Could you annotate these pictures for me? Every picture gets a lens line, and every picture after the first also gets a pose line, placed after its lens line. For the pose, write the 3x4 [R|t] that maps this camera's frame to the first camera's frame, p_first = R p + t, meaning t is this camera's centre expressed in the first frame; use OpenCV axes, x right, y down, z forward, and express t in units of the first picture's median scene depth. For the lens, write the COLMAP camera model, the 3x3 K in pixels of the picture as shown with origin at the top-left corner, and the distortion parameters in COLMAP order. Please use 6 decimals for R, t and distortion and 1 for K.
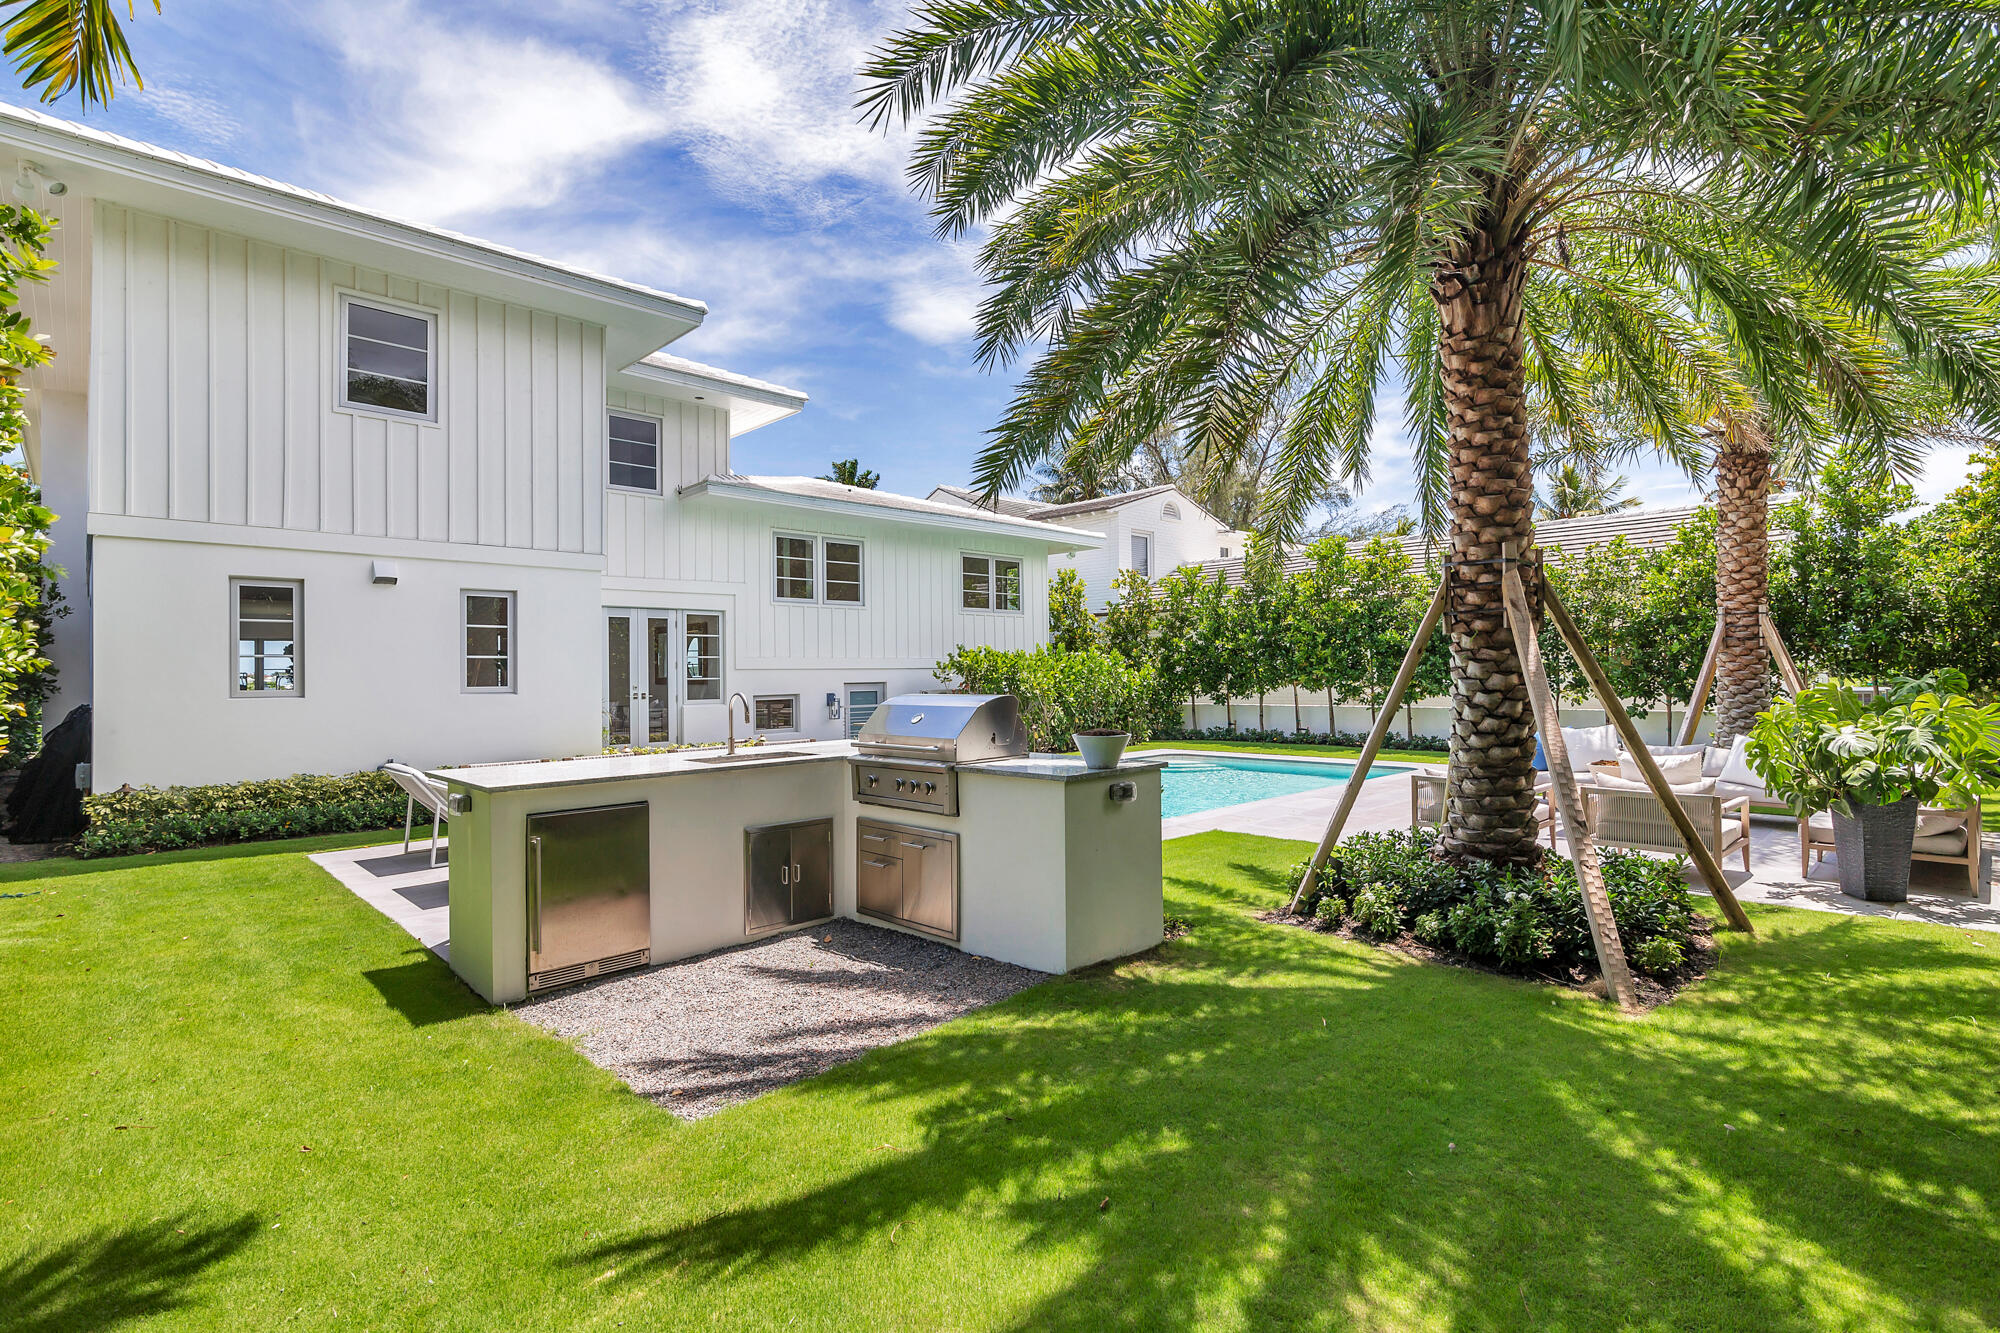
lens RADIAL K [[953.7, 0, 1000.0], [0, 953.7, 666.5], [0, 0, 1]] dist [0.000237, 0.000156]
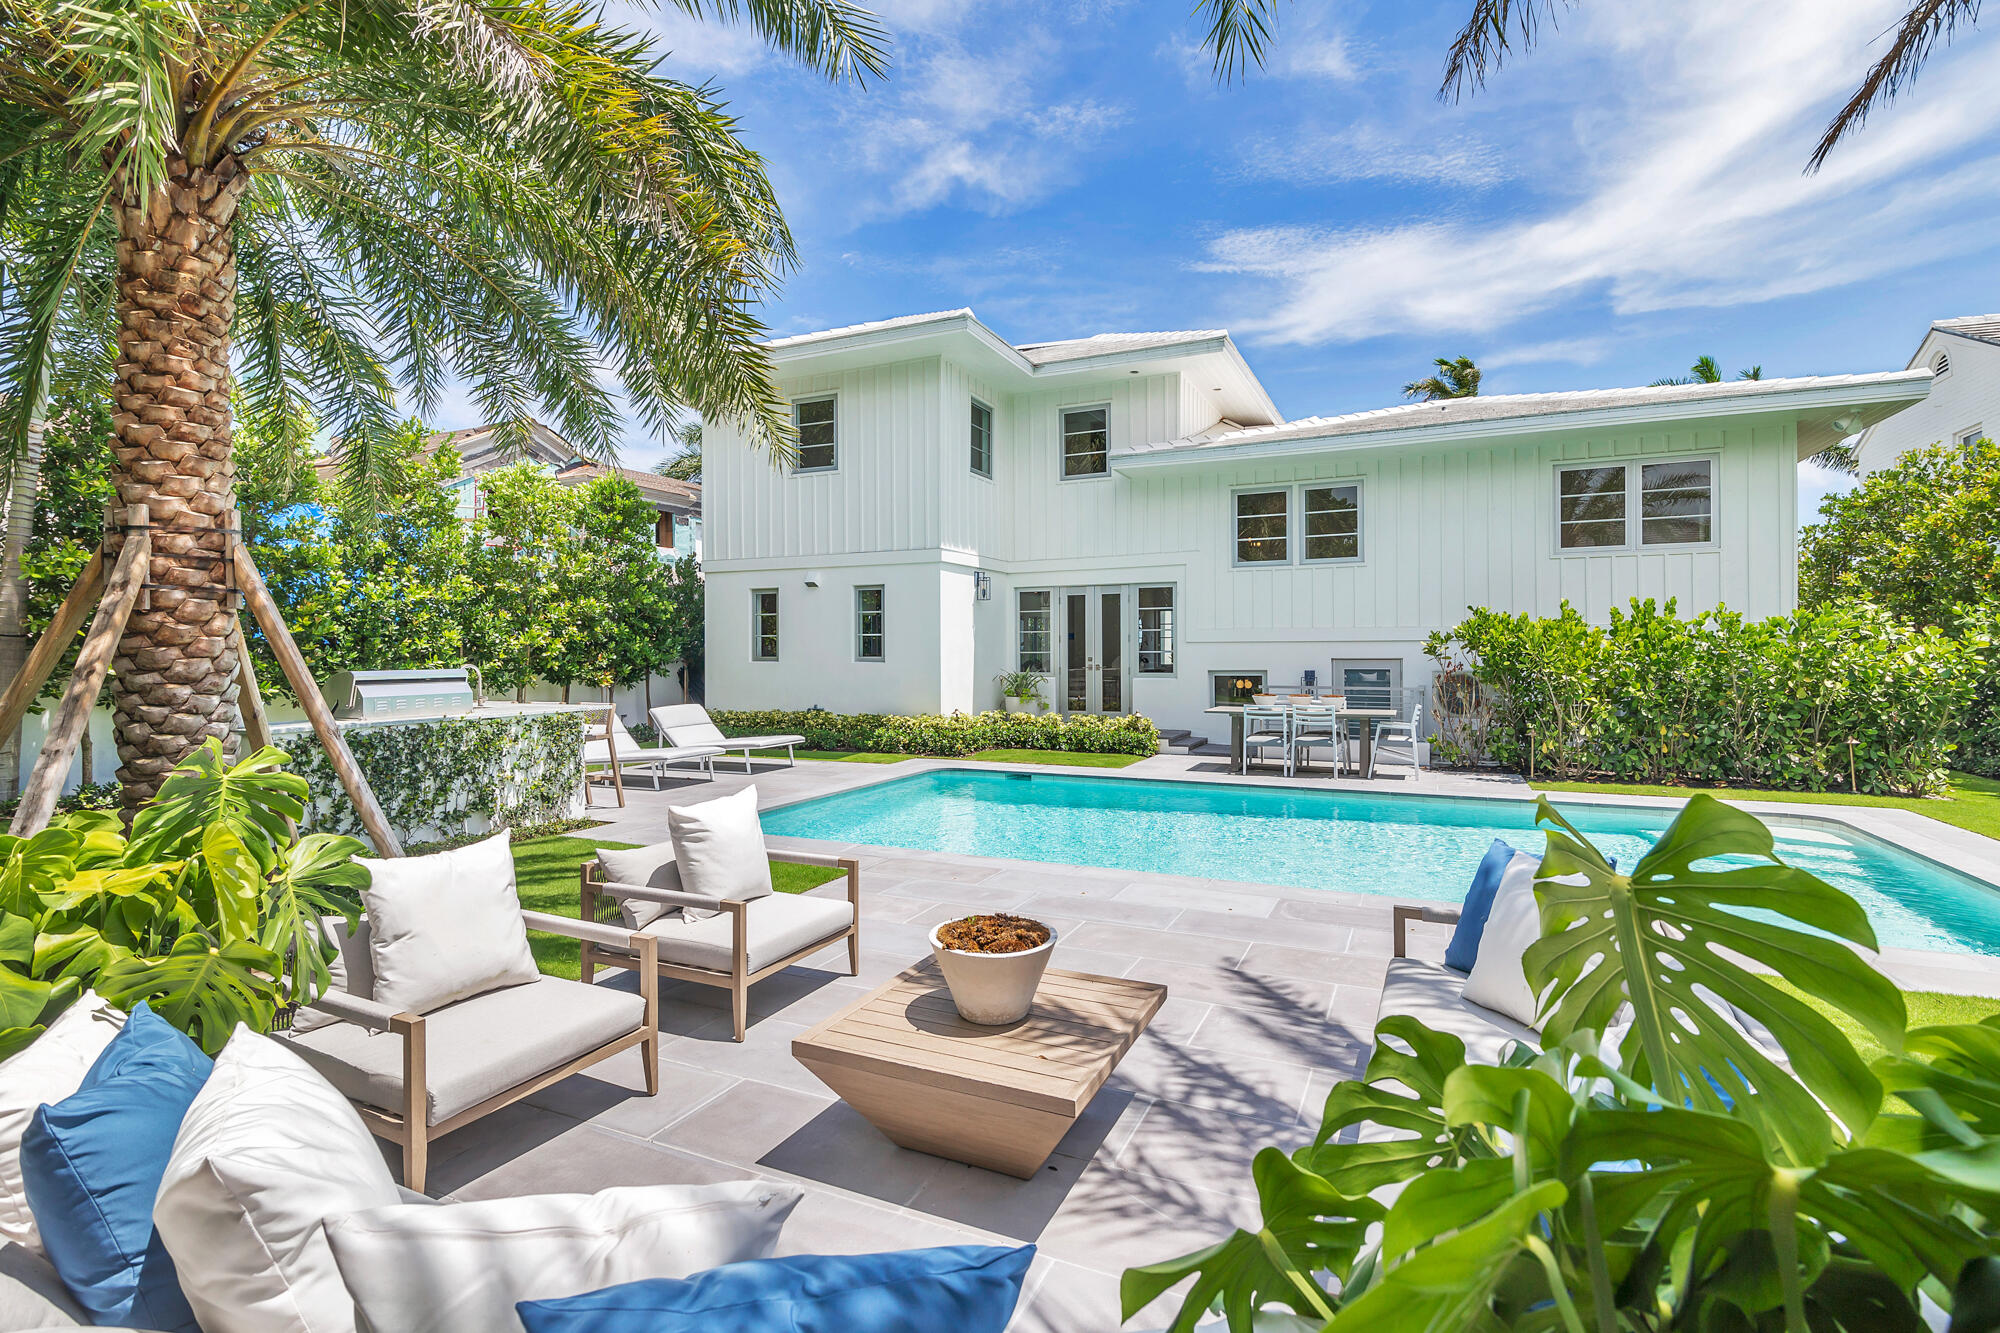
lens RADIAL K [[907.6, 0, 1004.6], [0, 907.6, 658.2], [0, 0, 1]] dist [-0.002250, -0.000757]
pose [[0.341754, 0.018406, -0.939609, 0.519749], [0.007617, 0.999721, 0.022354, -0.002766], [0.939759, -0.014796, 0.341518, 0.518069]]
